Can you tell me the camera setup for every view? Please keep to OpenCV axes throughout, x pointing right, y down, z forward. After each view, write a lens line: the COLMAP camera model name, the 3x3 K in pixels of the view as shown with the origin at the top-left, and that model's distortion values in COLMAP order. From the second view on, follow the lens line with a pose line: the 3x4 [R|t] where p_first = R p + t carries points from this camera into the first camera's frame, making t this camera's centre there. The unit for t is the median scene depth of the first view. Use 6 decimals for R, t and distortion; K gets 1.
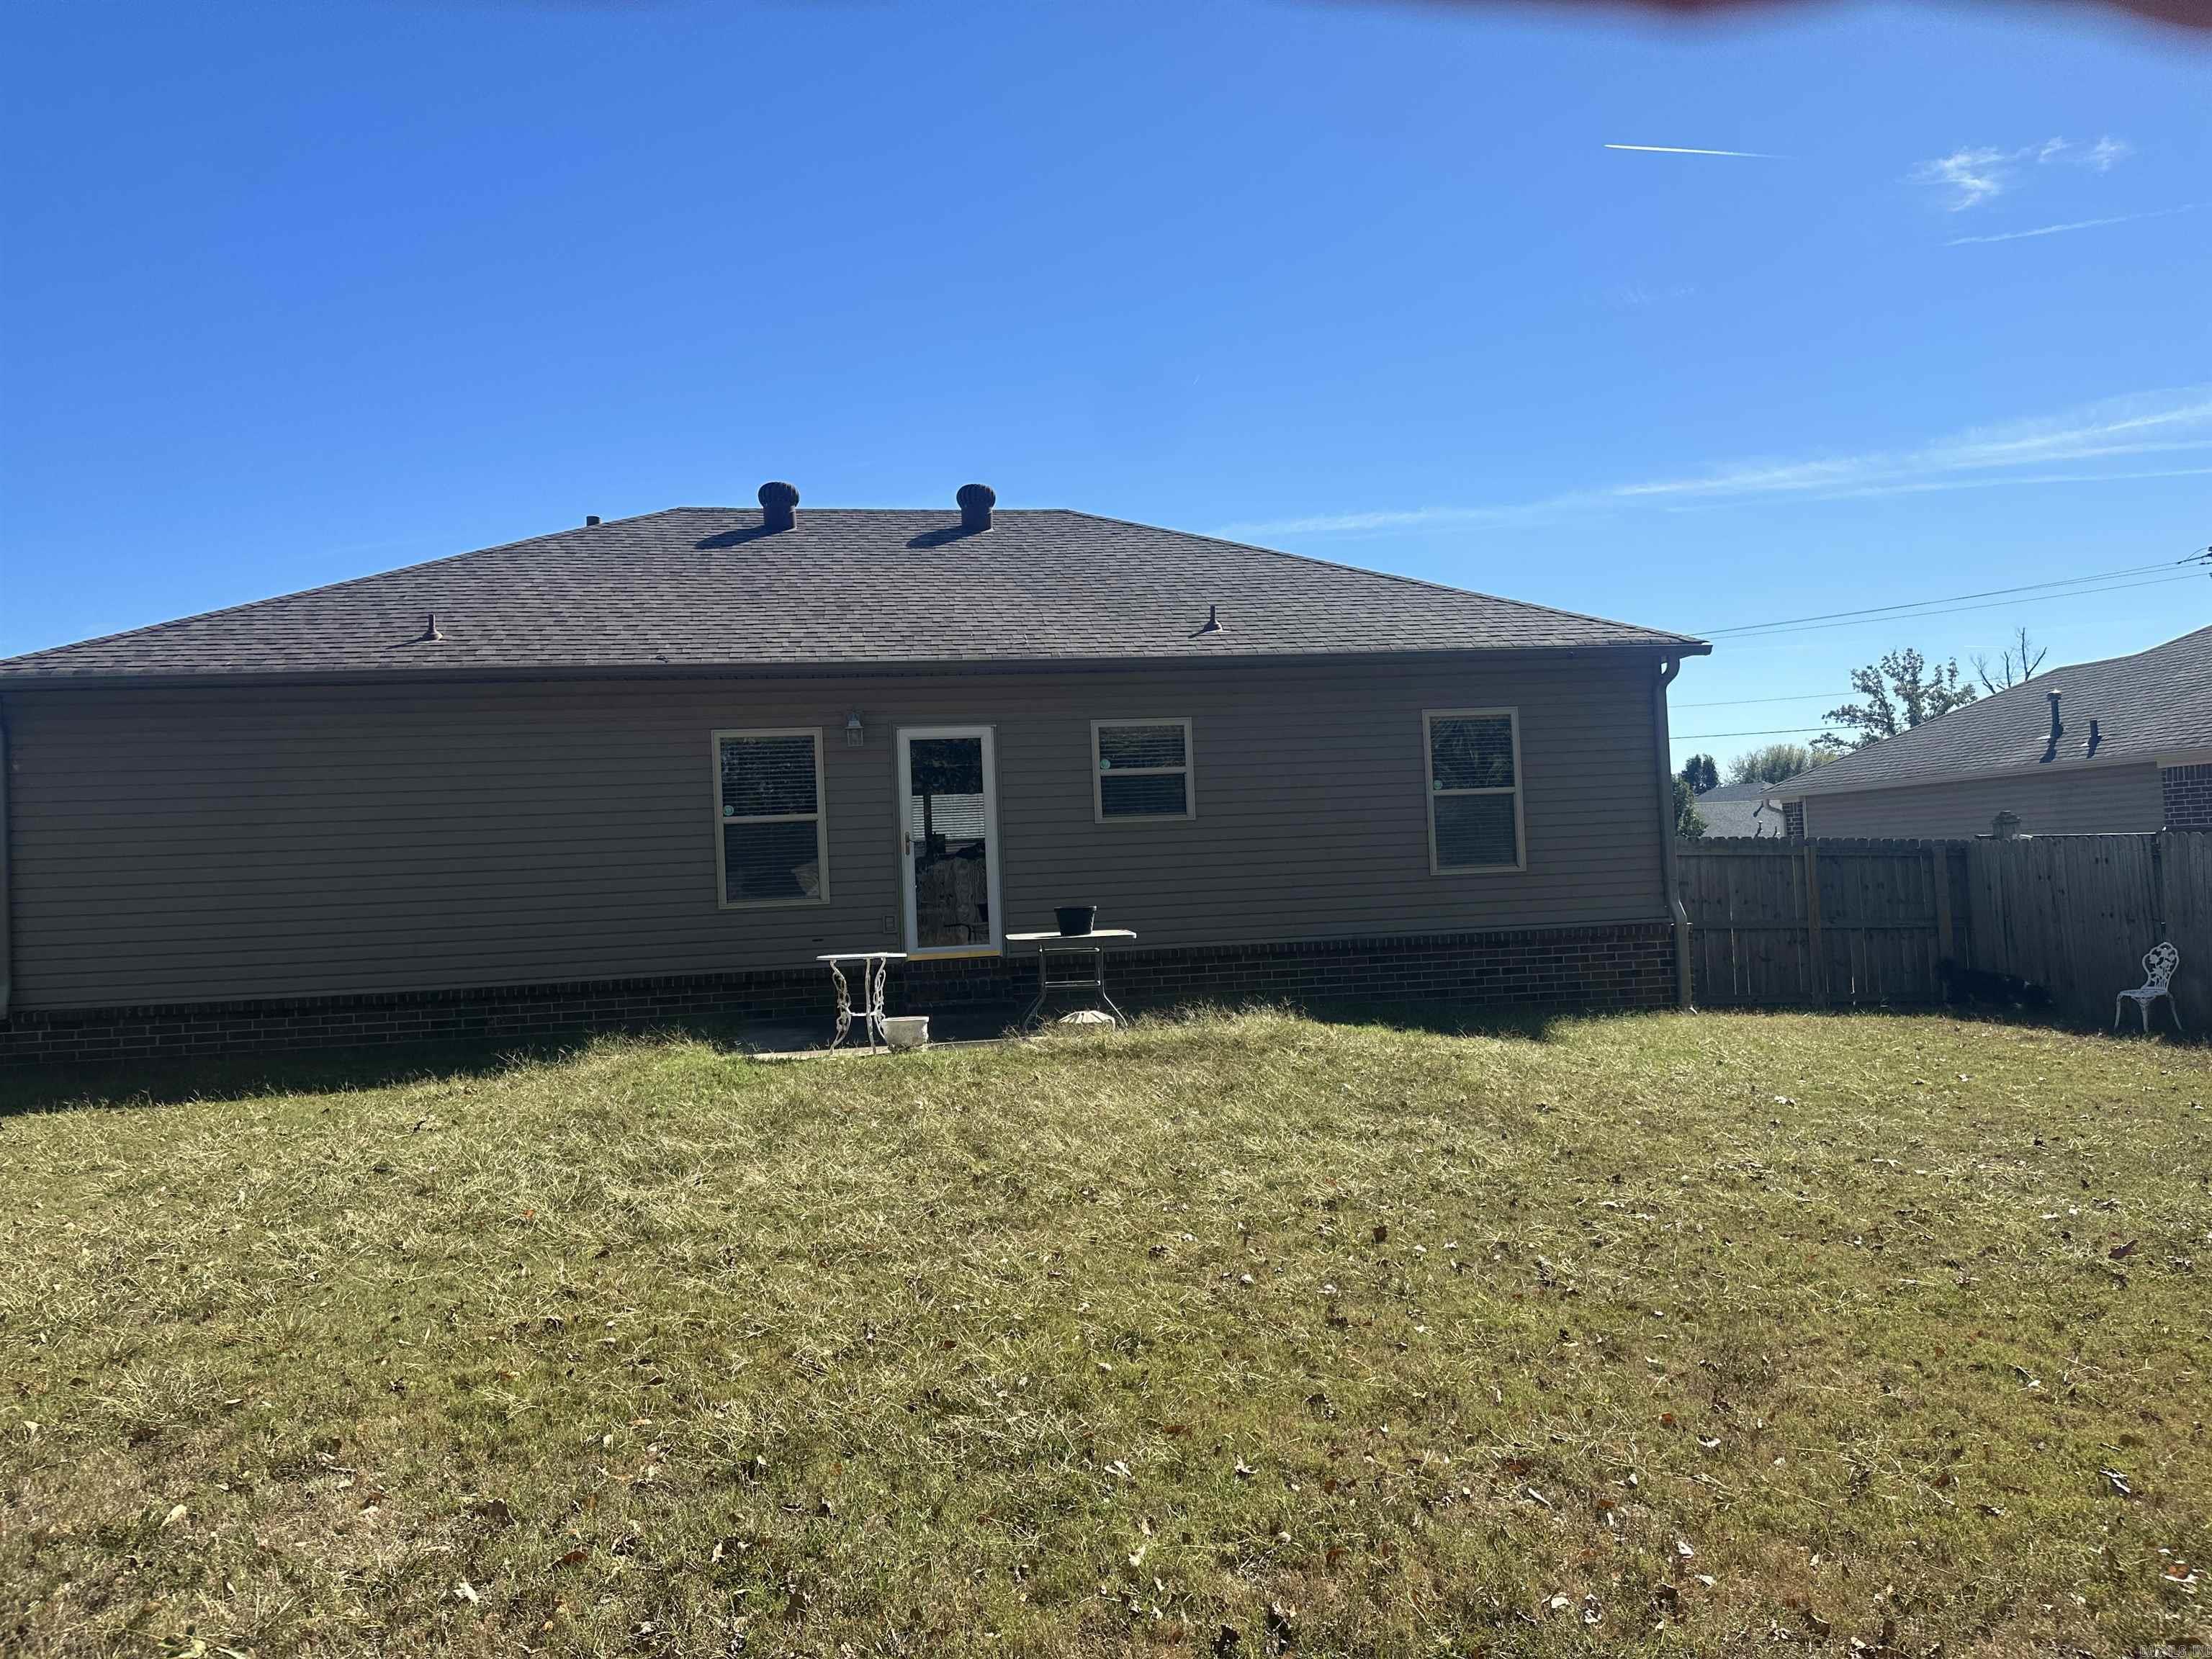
lens RADIAL K [[1522.2, 0, 1096.7], [0, 1522.2, 838.6], [0, 0, 1]] dist [0.123130, -0.169207]
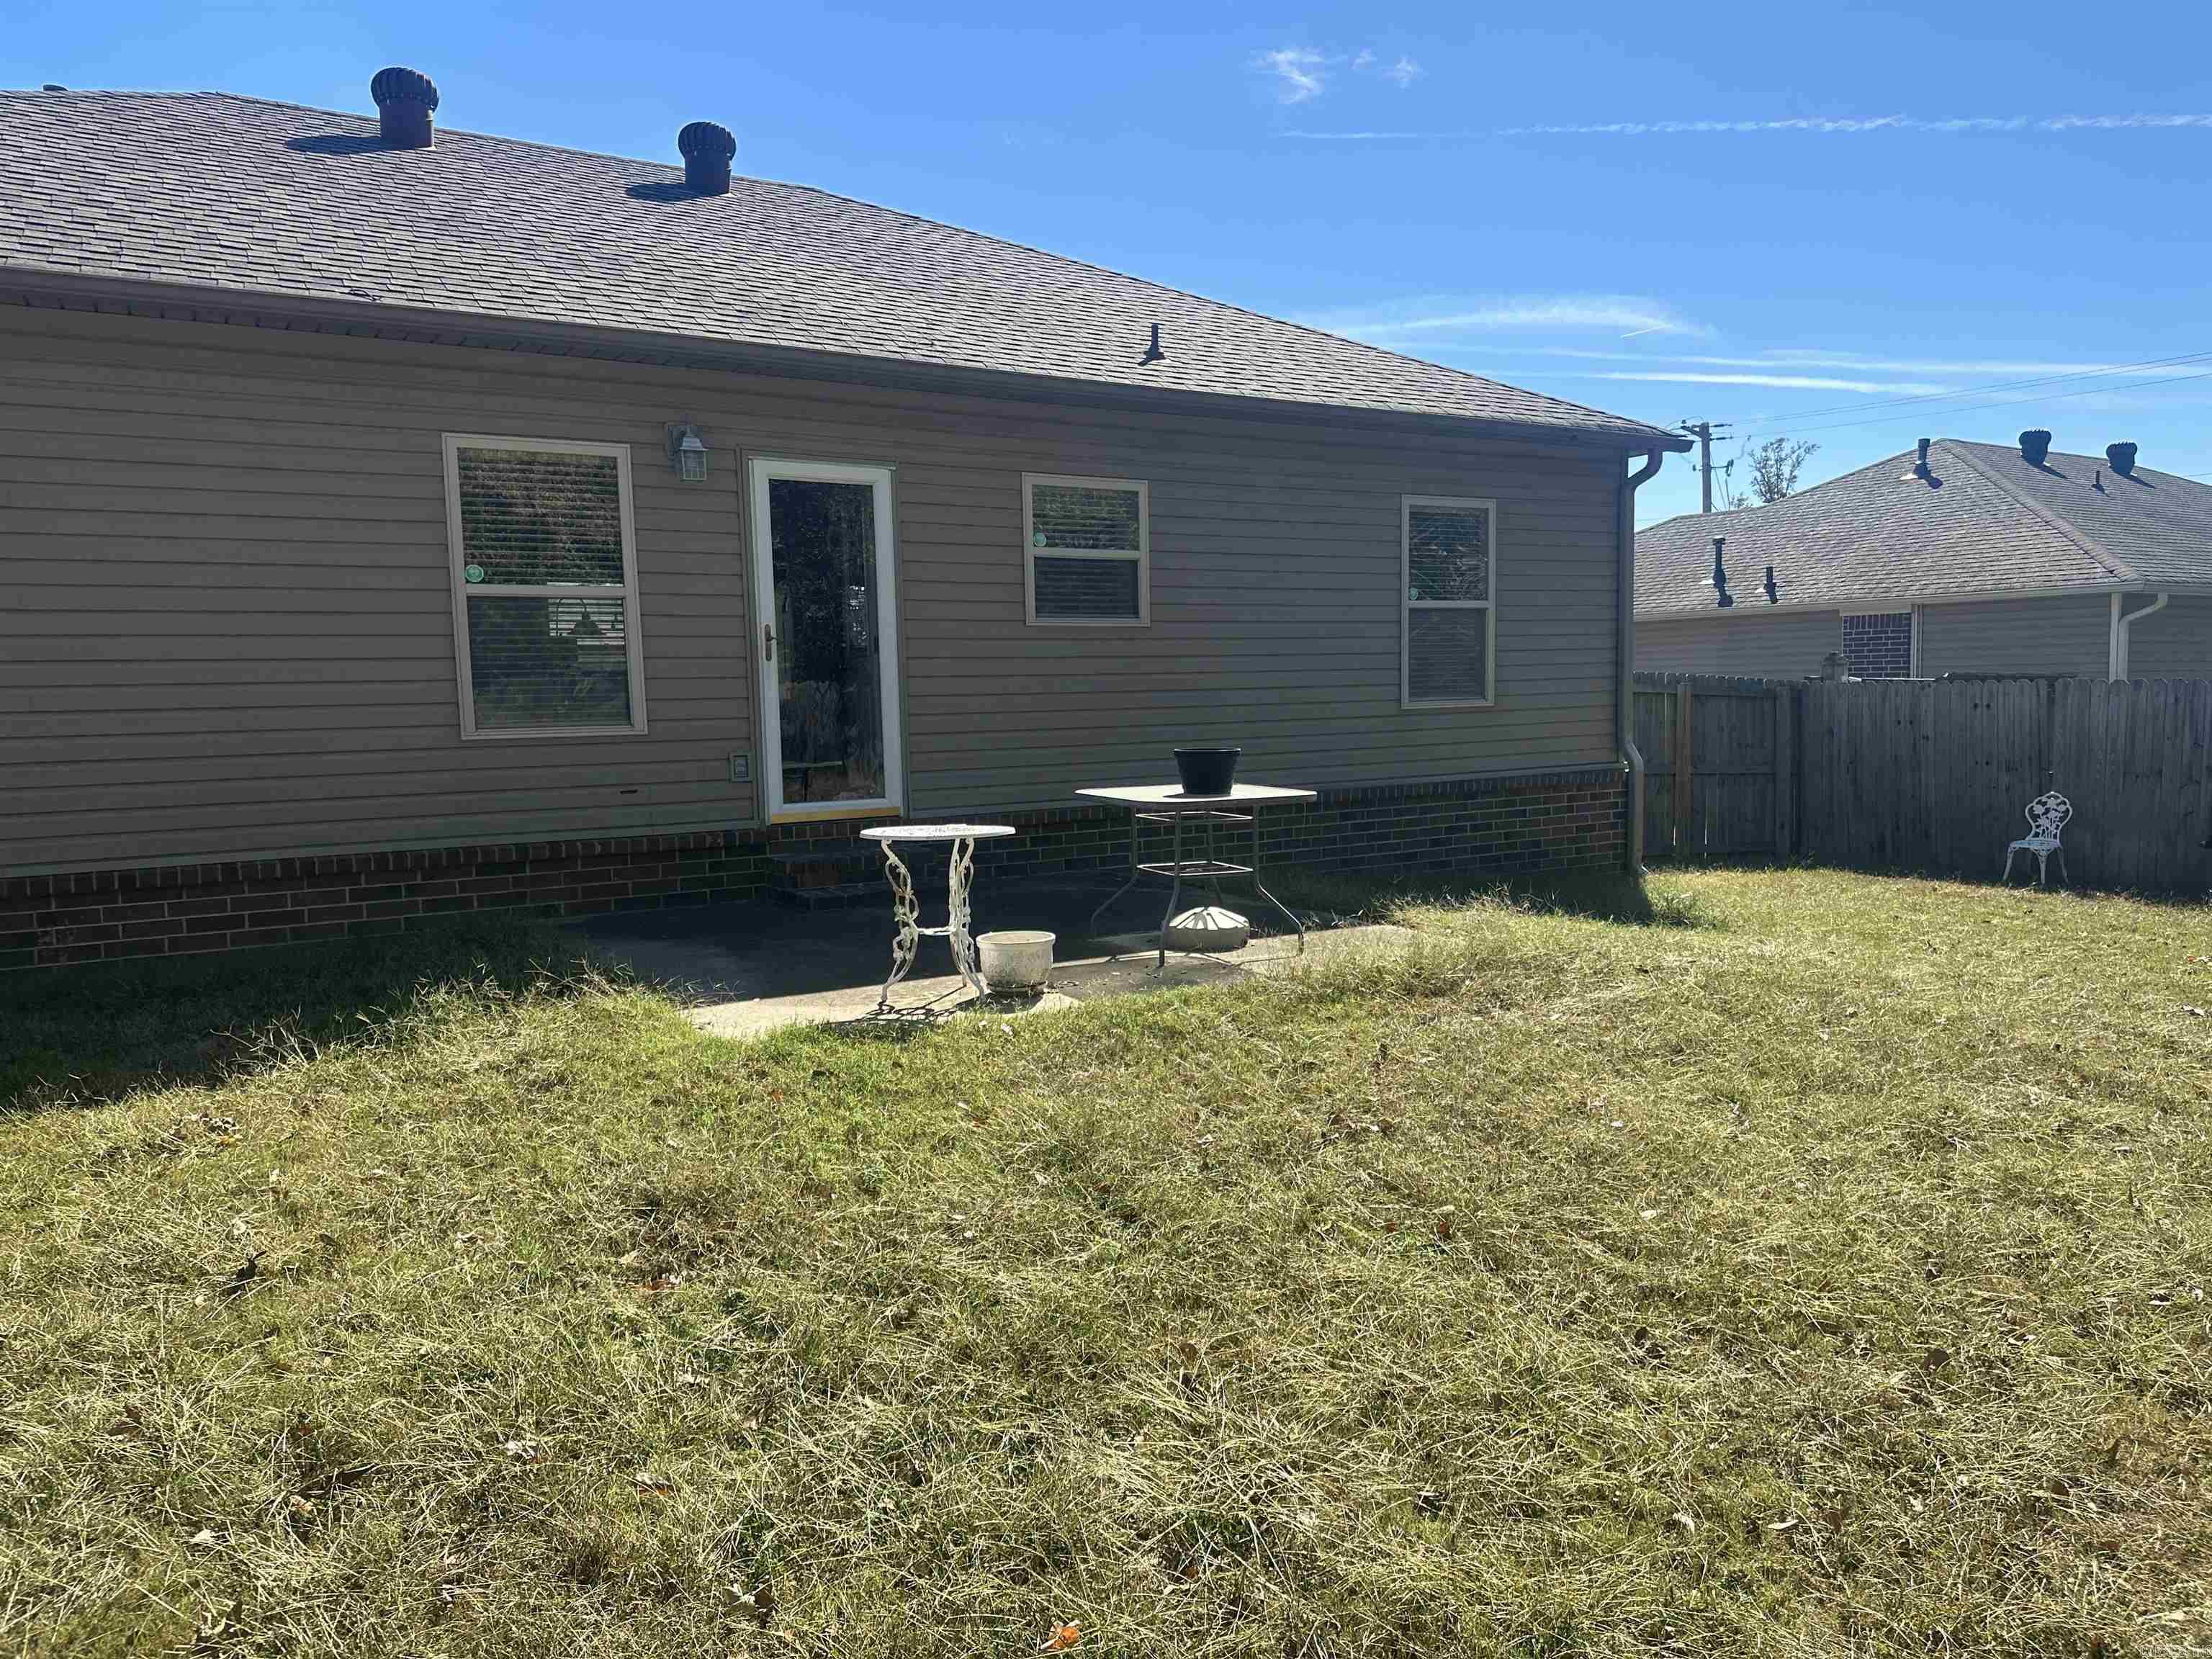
lens RADIAL K [[1525.7, 0, 1101.4], [0, 1525.7, 856.4], [0, 0, 1]] dist [0.106317, -0.178811]
pose [[0.925084, -0.015119, 0.379461, -0.233906], [-0.031609, 0.992675, 0.116611, 0.012262], [-0.378445, -0.119869, 0.917830, 0.327941]]
